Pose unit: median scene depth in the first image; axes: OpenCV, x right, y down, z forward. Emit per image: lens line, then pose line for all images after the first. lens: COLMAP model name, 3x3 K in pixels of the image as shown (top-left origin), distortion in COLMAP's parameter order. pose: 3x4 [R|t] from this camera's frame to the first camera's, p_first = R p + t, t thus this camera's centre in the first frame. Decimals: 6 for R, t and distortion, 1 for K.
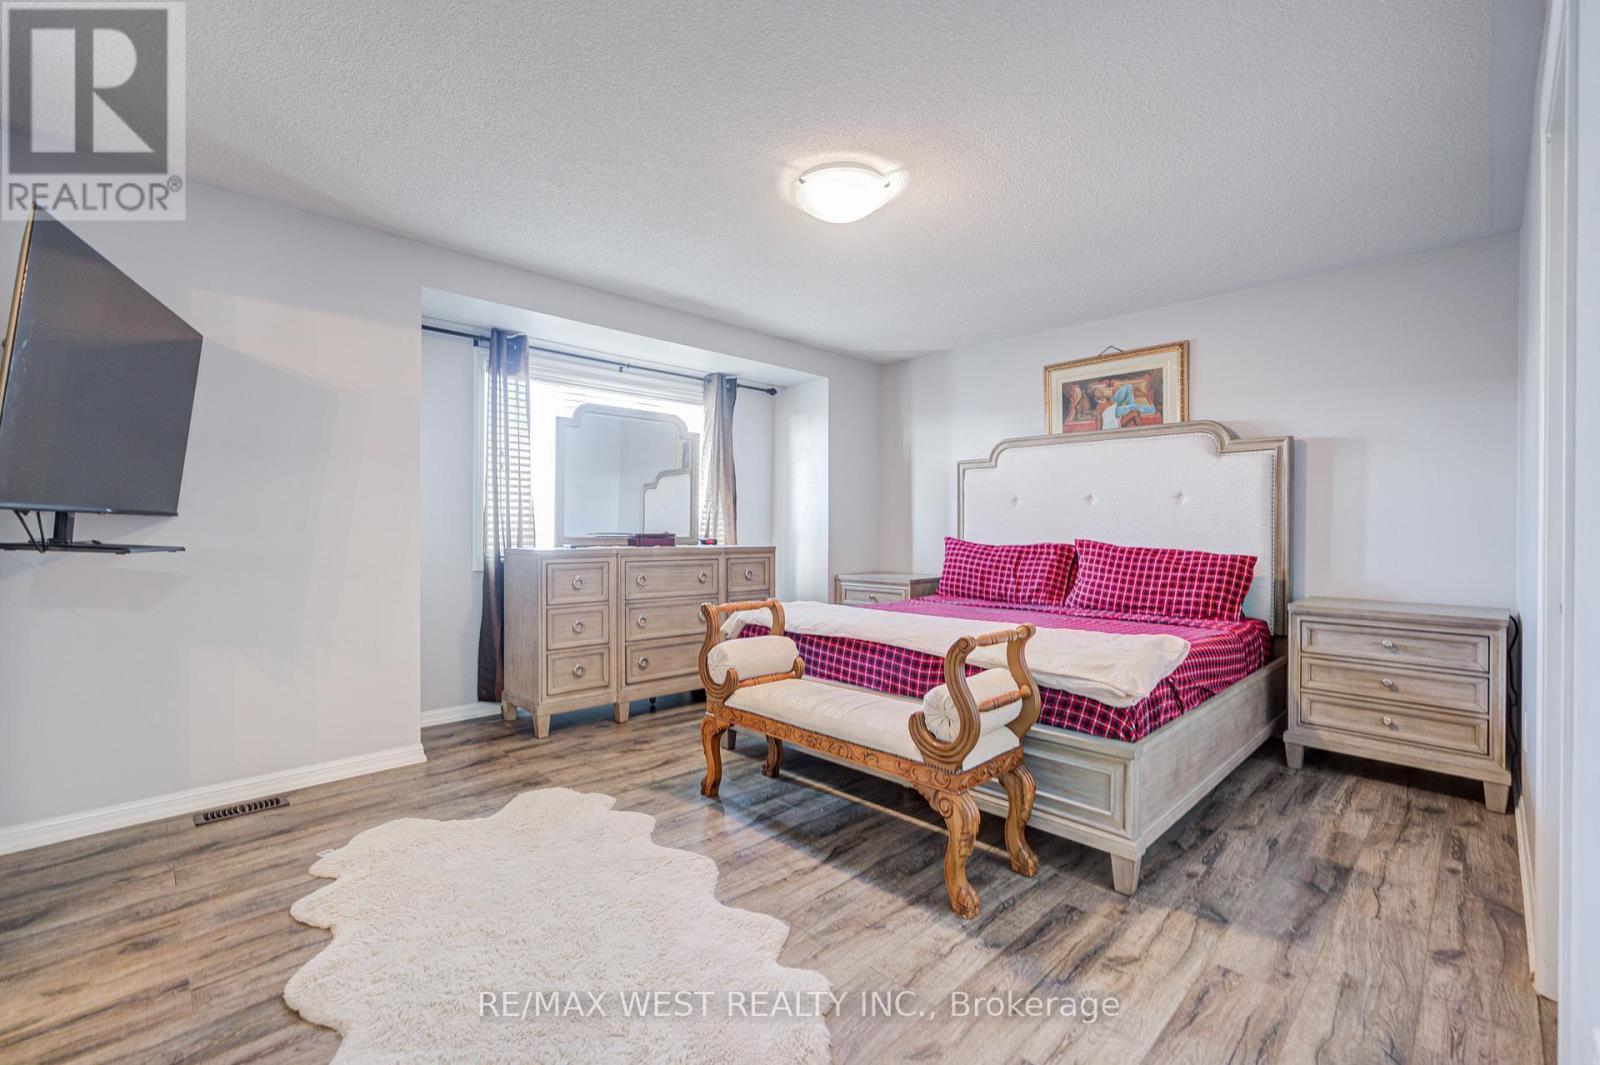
lens RADIAL K [[700.1, 0, 797.5], [0, 700.1, 552.3], [0, 0, 1]] dist [-0.055906, 0.063784]
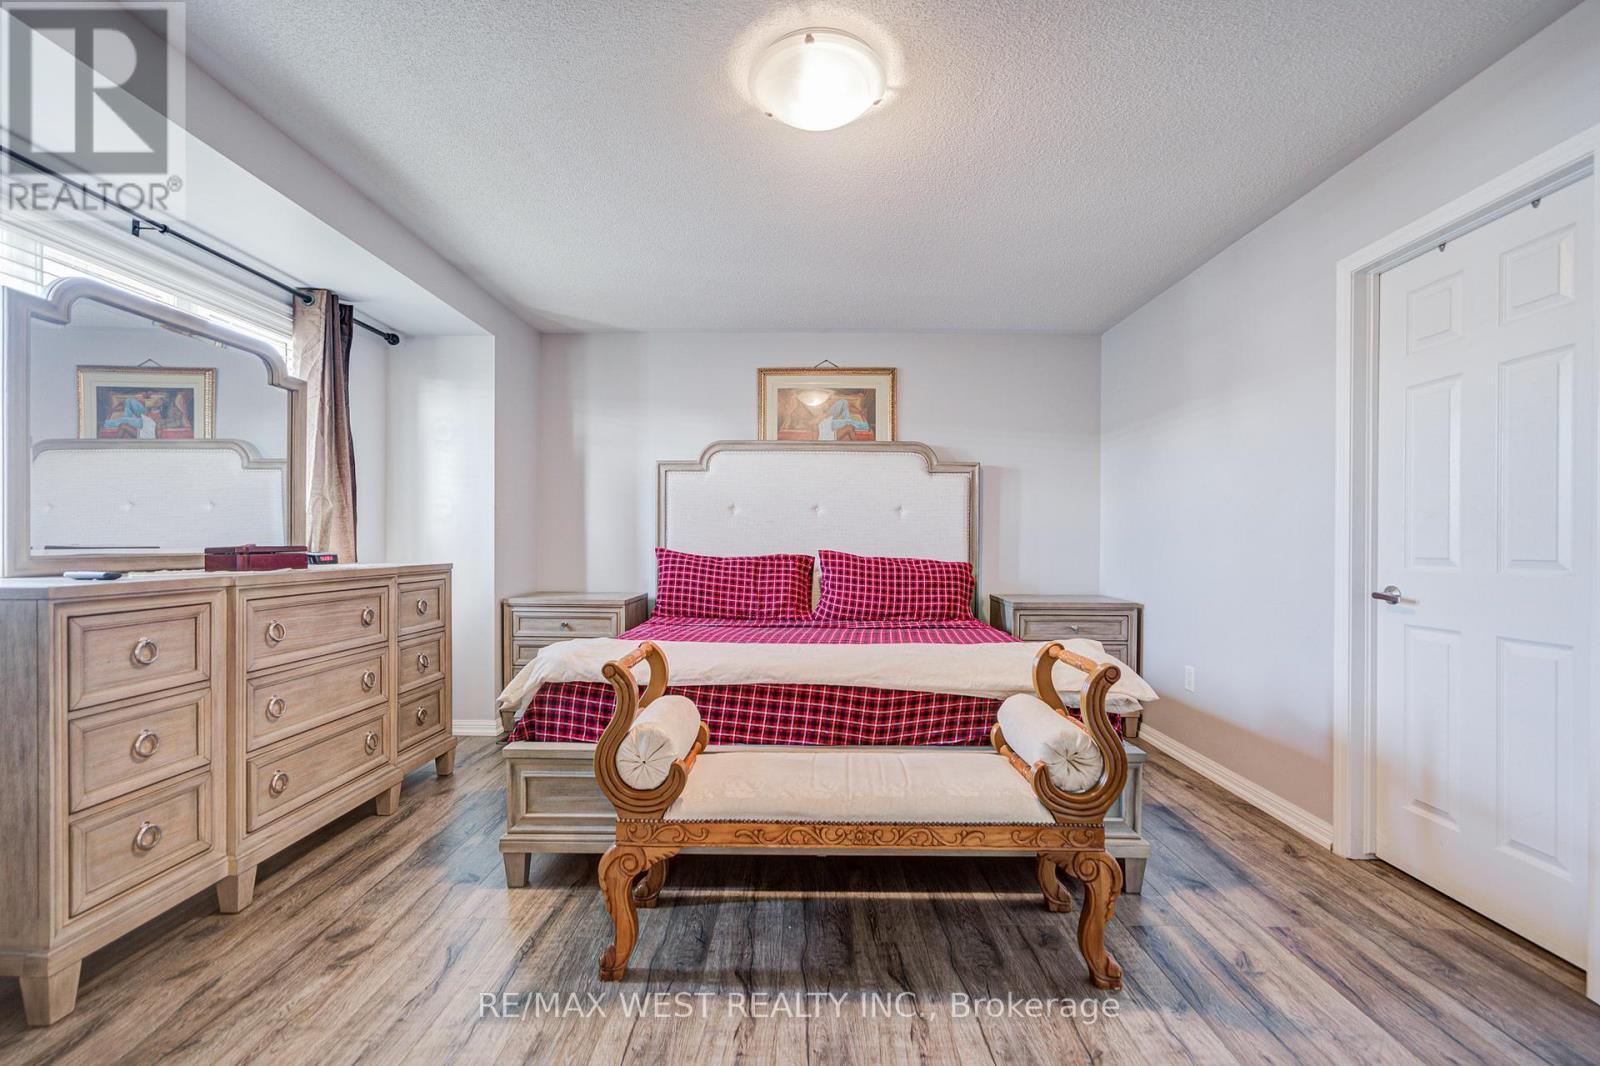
lens RADIAL K [[700.1, 0, 797.5], [0, 700.1, 552.8], [0, 0, 1]] dist [-0.055906, 0.063784]
pose [[0.705620, -0.011542, 0.708496, -0.334927], [0.022215, 0.999736, -0.005837, -0.010289], [-0.708242, 0.019858, 0.705691, 0.342198]]
